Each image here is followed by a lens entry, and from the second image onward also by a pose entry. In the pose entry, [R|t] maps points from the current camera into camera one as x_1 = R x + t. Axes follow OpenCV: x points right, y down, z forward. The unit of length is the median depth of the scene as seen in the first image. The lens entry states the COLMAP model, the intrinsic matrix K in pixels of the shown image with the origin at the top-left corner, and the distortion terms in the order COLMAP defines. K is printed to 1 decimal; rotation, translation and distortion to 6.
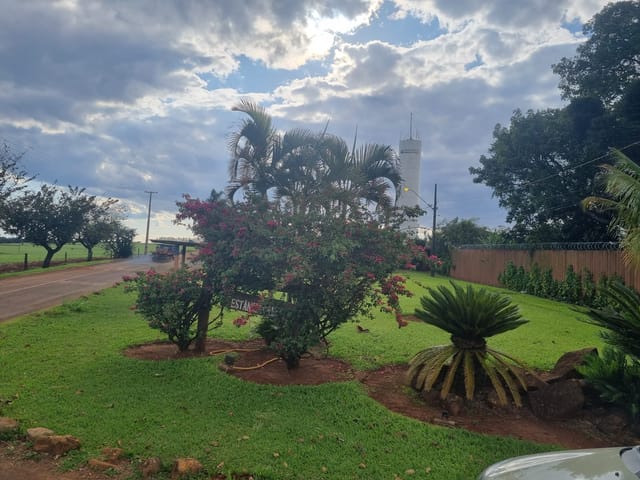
lens RADIAL K [[507.2, 0, 320.0], [0, 507.2, 240.0], [0, 0, 1]] dist [0.031769, -0.045498]
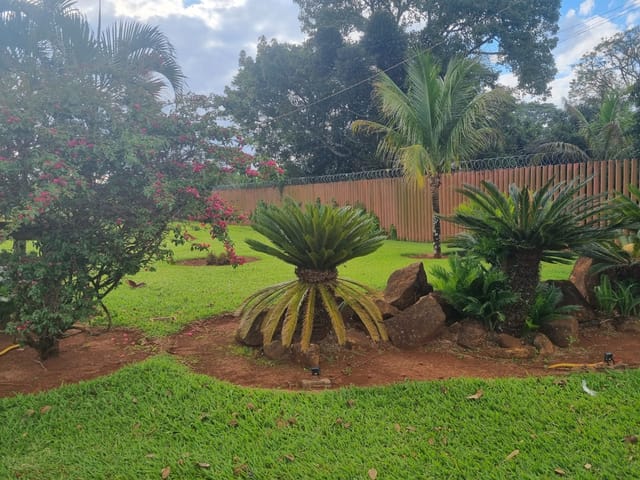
lens RADIAL K [[485.1, 0, 333.4], [0, 485.1, 248.4], [0, 0, 1]] dist [0.015309, 0.000043]
pose [[0.842300, -0.111894, 0.527267, -0.061580], [0.049353, 0.990117, 0.131276, 0.055974], [-0.536744, -0.084552, 0.839498, 0.307899]]
